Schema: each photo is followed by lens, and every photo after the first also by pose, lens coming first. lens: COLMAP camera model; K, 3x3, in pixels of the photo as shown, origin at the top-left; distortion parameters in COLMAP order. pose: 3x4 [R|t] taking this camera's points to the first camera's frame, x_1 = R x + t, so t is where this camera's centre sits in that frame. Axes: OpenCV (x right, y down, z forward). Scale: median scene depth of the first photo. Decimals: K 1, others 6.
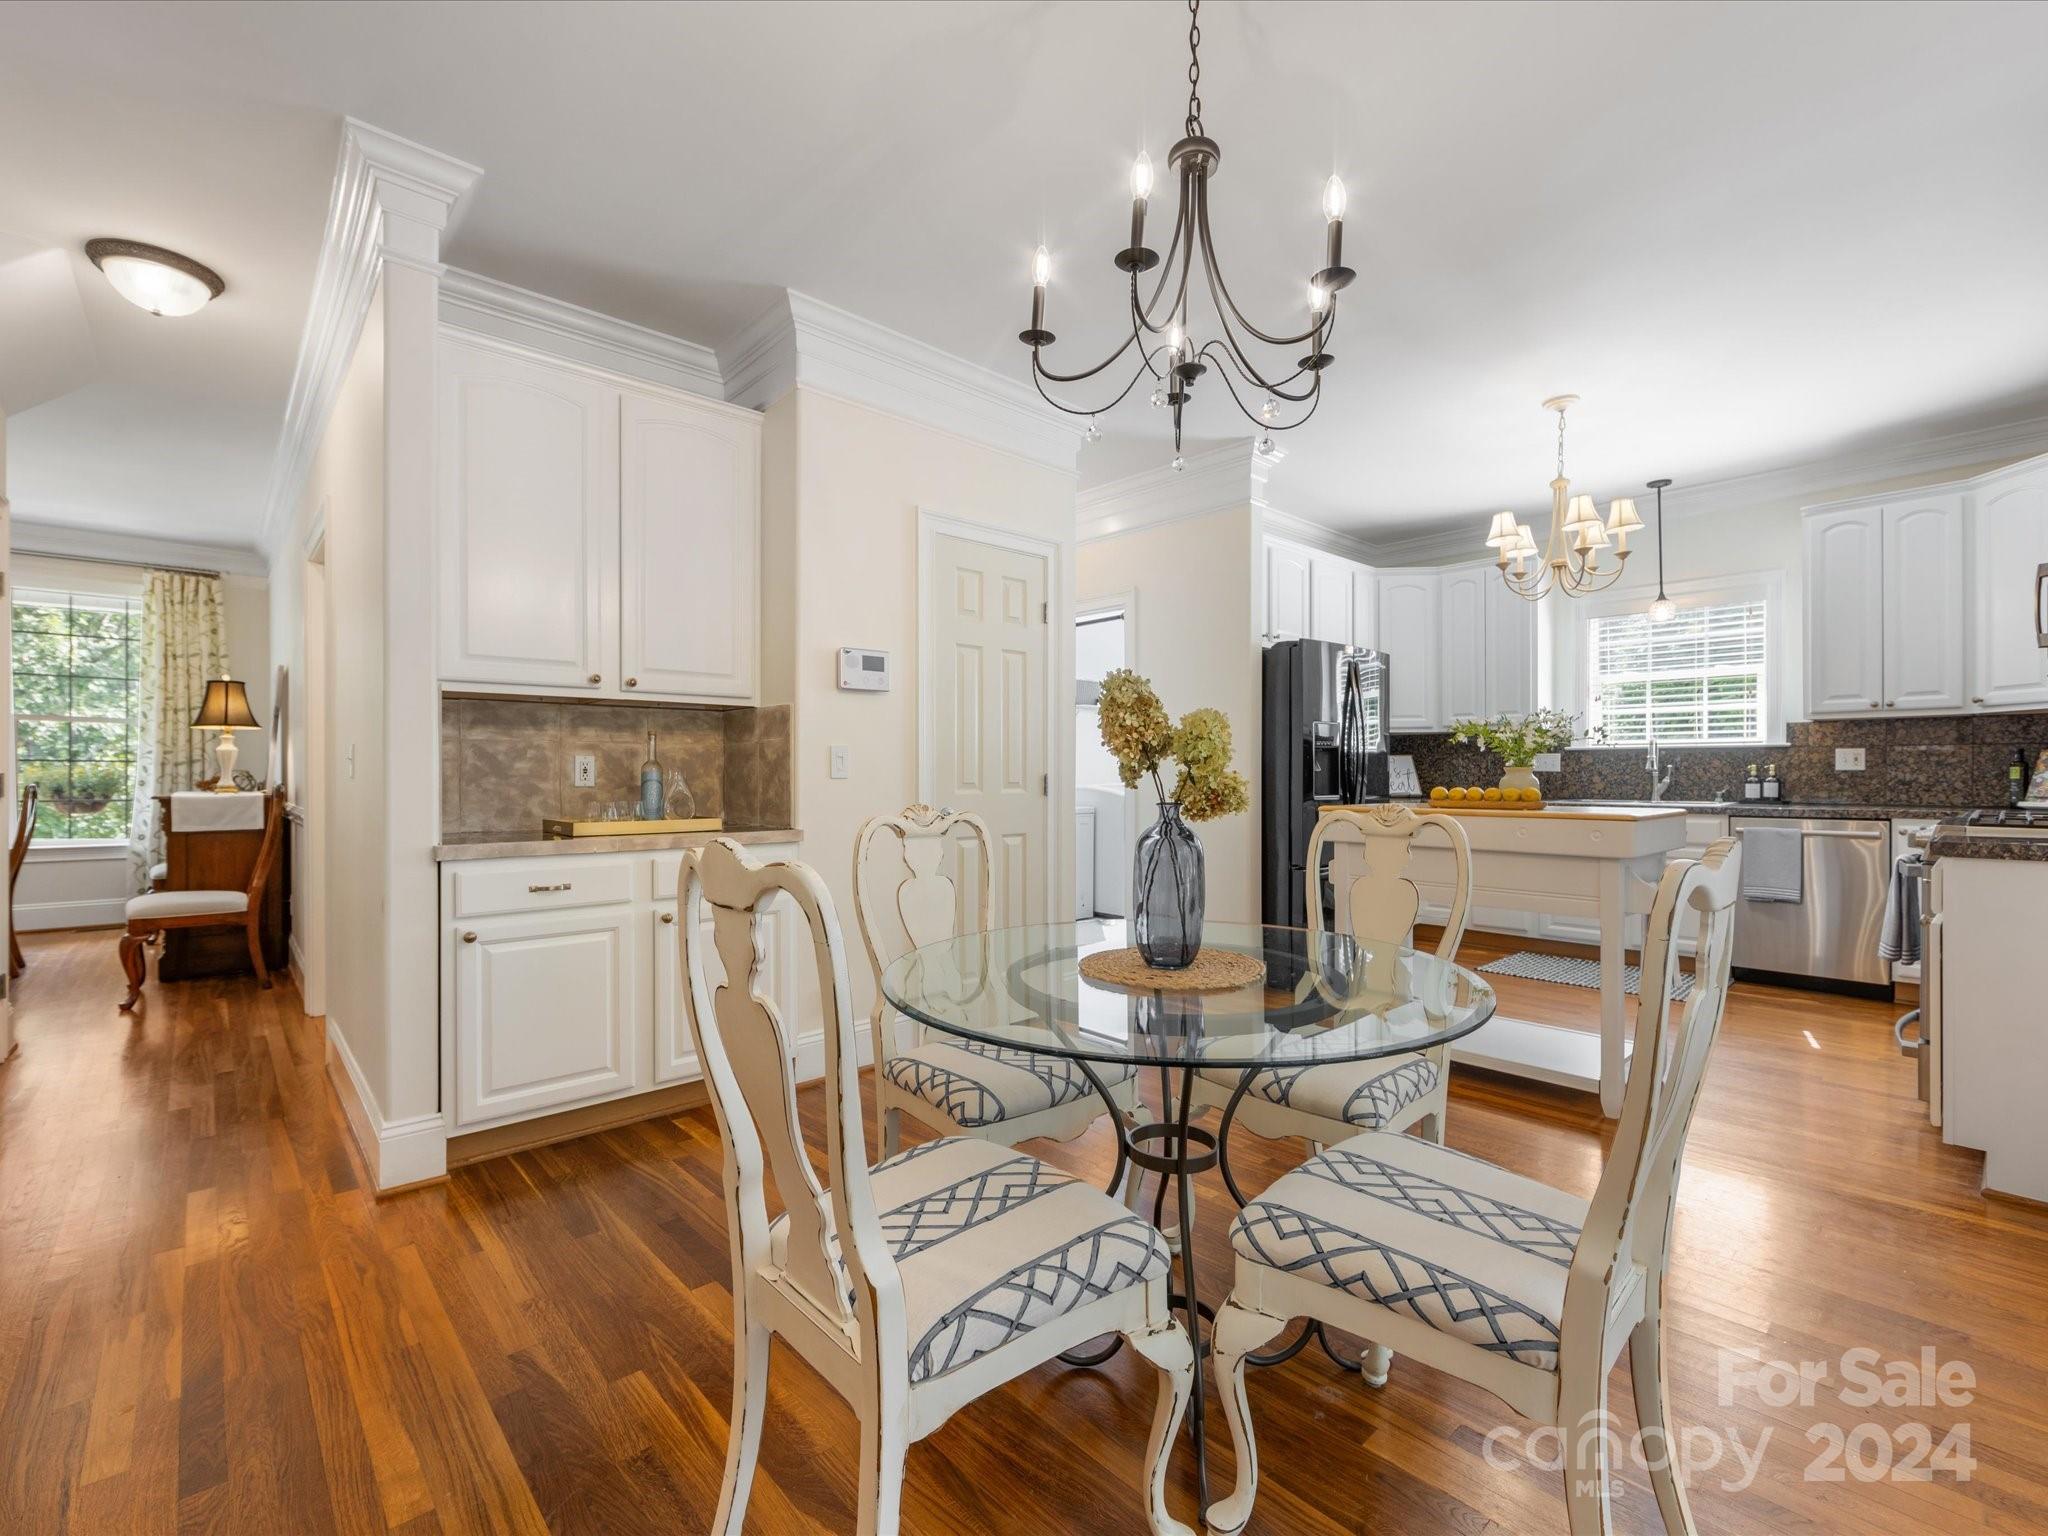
lens RADIAL K [[909.9, 0, 1018.3], [0, 909.9, 774.9], [0, 0, 1]] dist [-0.003418, 0.001117]
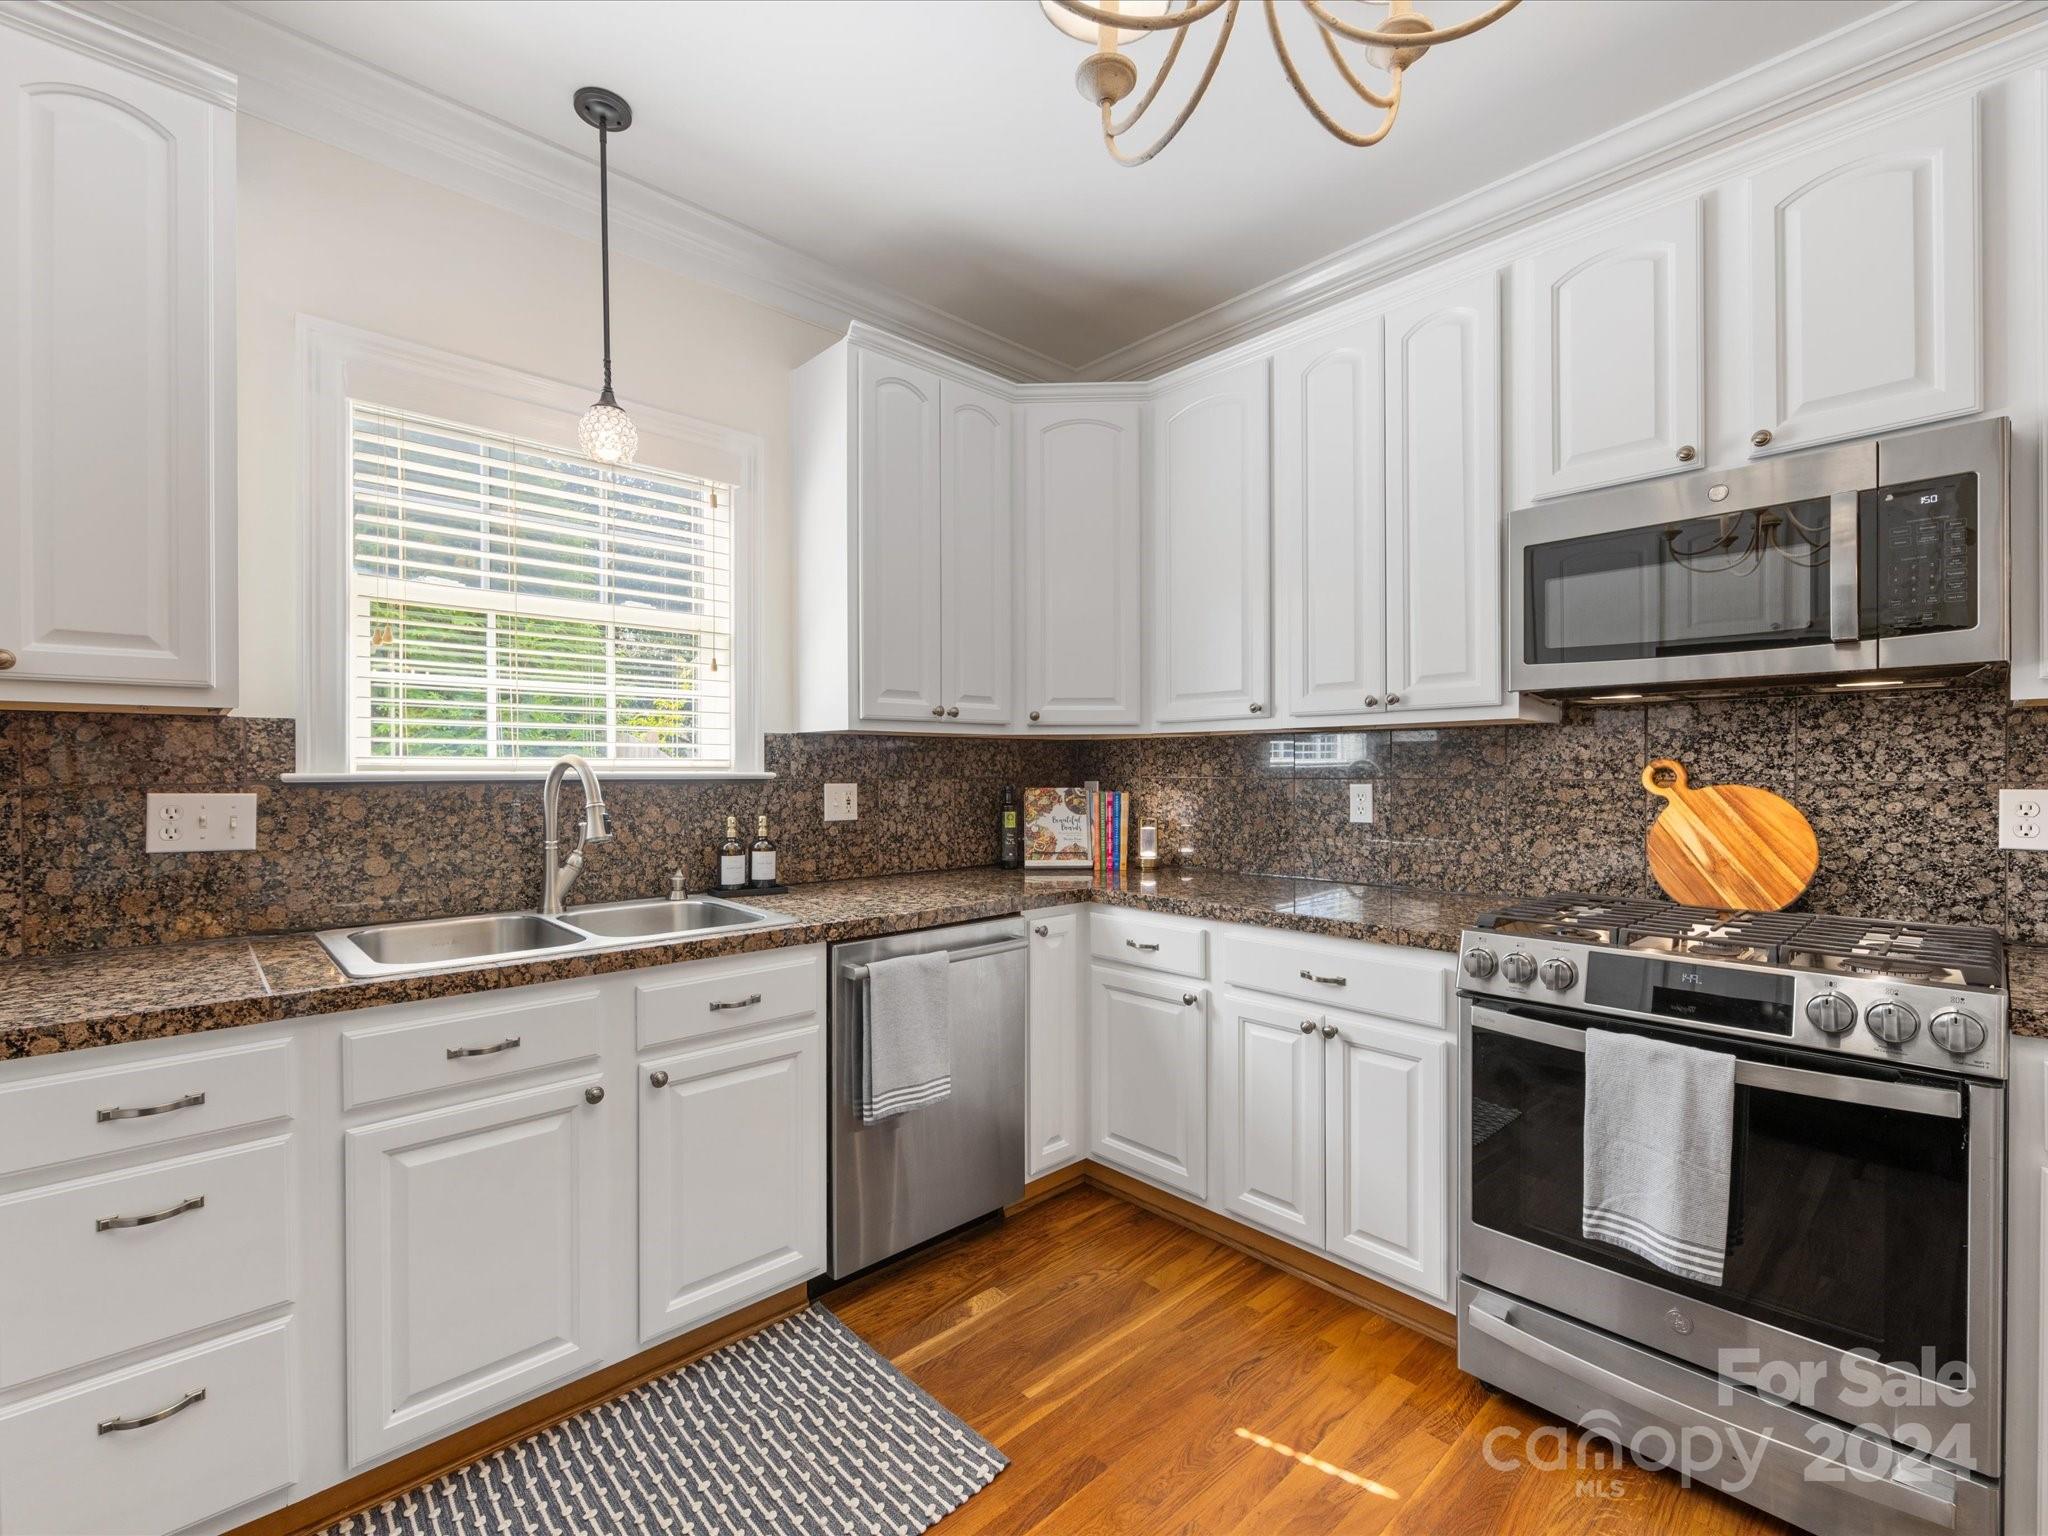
lens RADIAL K [[909.9, 0, 1030.2], [0, 909.9, 773.3], [0, 0, 1]] dist [-0.003418, 0.001117]
pose [[-0.026616, -0.001144, 0.999645, 0.322622], [0.003845, 0.999992, 0.001247, -0.034603], [-0.999638, 0.003877, -0.026612, 0.865198]]
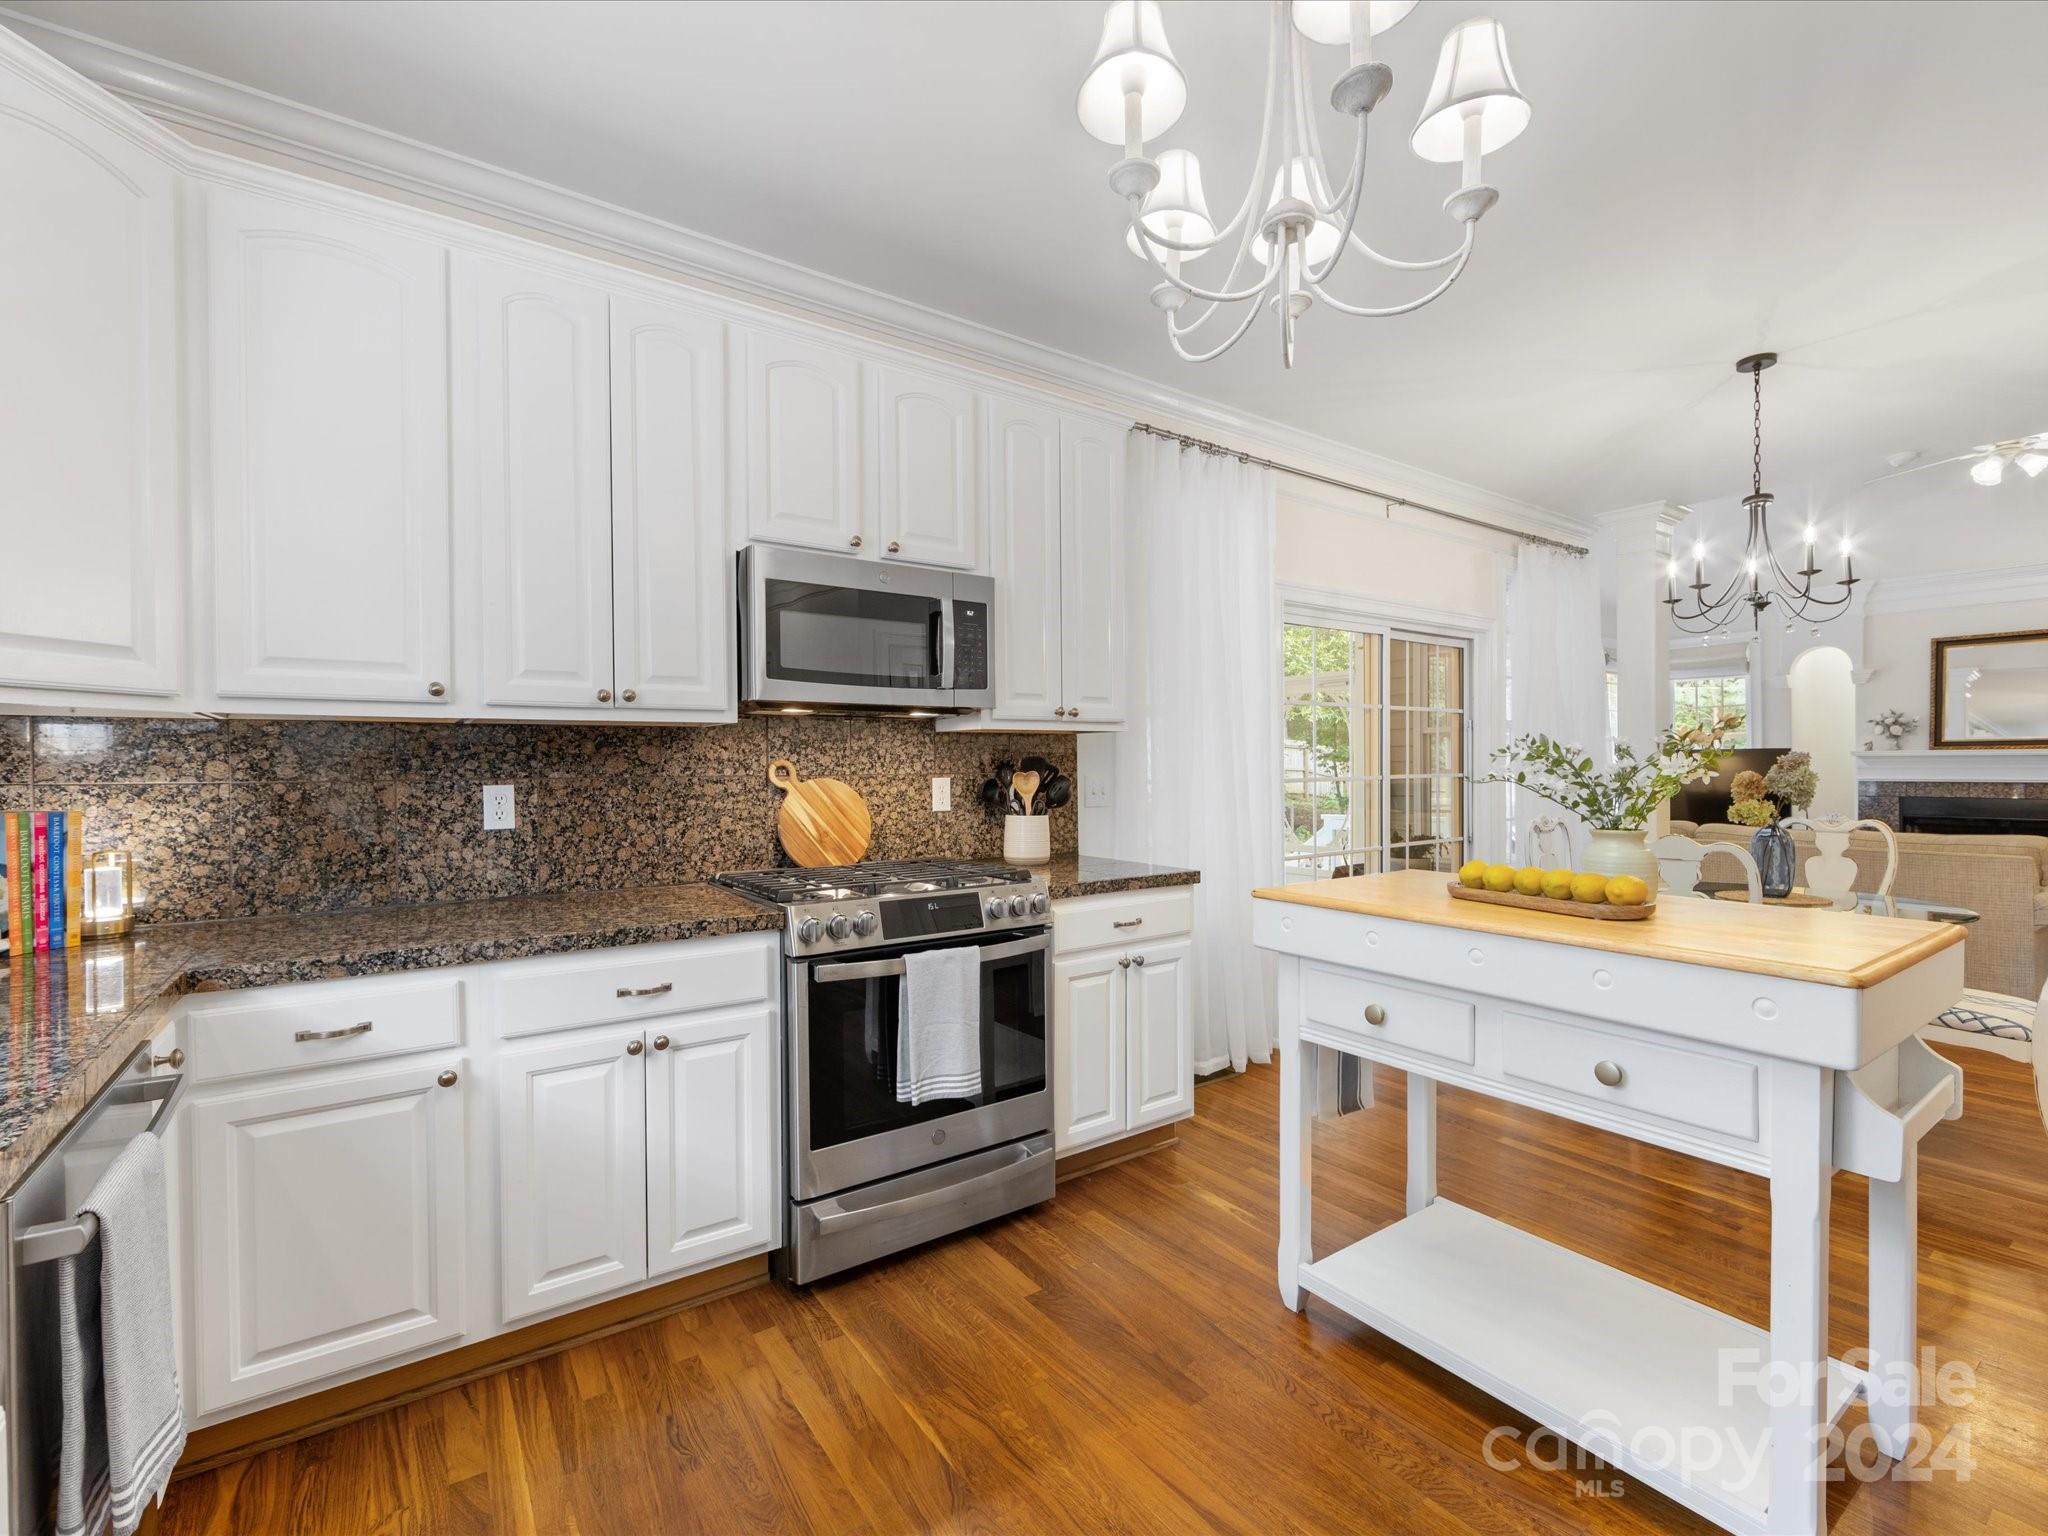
lens RADIAL K [[909.9, 0, 1032.8], [0, 909.9, 758.9], [0, 0, 1]] dist [-0.003418, 0.001117]
pose [[-0.993624, 0.006687, 0.112542, 0.546851], [0.006436, 0.999976, -0.002592, -0.037831], [-0.112557, -0.001851, -0.993644, 1.117145]]
